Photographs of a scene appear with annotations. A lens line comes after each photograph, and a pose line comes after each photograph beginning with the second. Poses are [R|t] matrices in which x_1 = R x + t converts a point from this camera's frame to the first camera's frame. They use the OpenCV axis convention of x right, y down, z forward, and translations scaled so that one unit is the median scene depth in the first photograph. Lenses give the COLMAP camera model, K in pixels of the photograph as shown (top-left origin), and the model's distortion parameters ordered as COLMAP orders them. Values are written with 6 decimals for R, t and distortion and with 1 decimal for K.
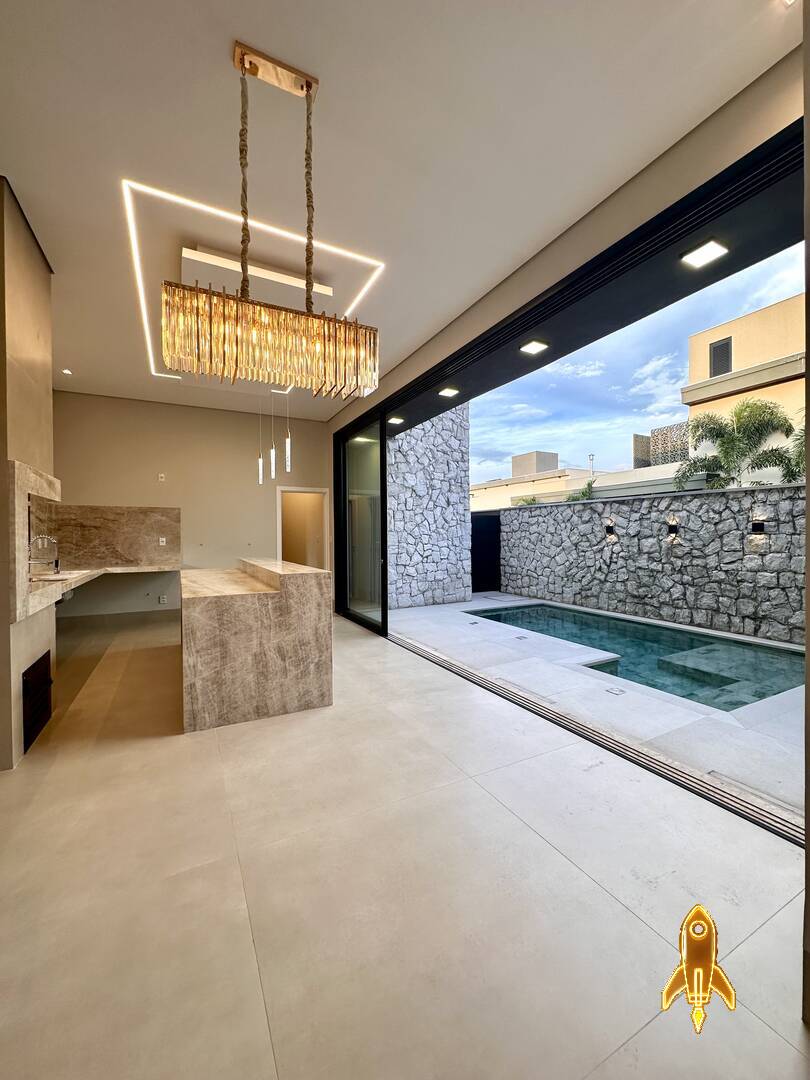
lens RADIAL K [[430.7, 0, 406.3], [0, 430.7, 539.4], [0, 0, 1]] dist [-0.007449, 0.001631]
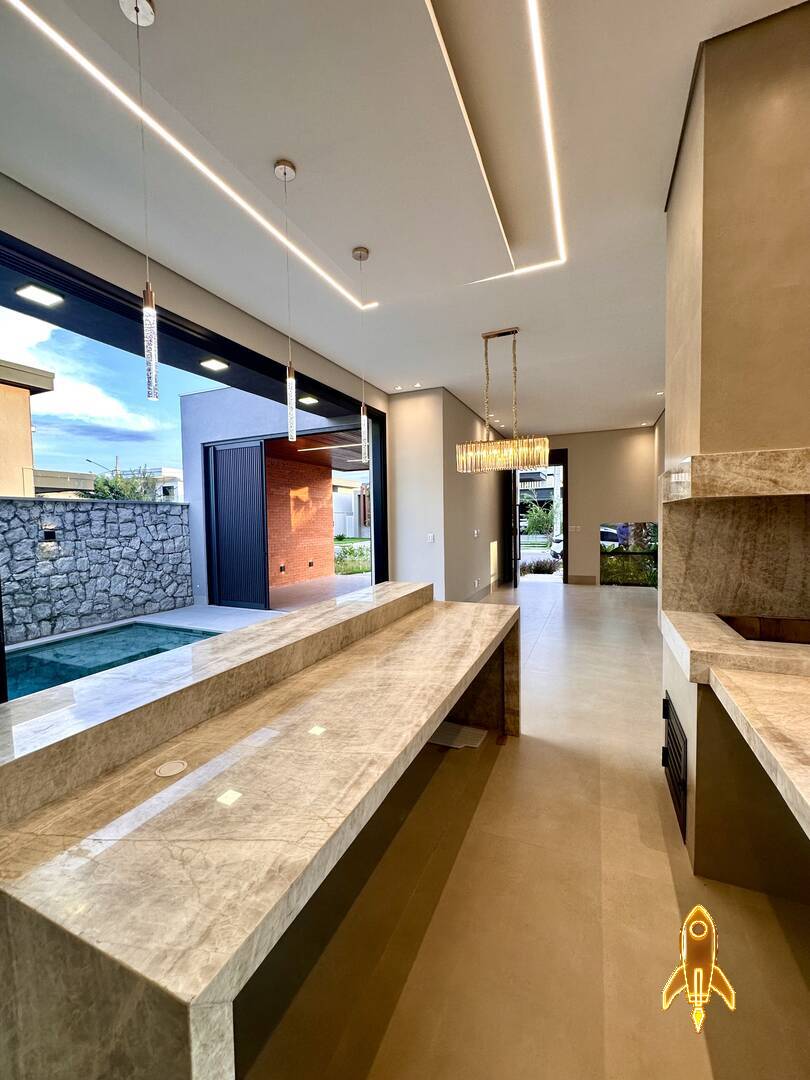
lens RADIAL K [[430.7, 0, 405.1], [0, 430.7, 538.5], [0, 0, 1]] dist [-0.007449, 0.001631]
pose [[-0.622071, -0.018573, 0.782741, -0.594620], [0.031298, 0.998330, 0.048562, -0.044372], [-0.782335, 0.054707, -0.620450, 0.950405]]
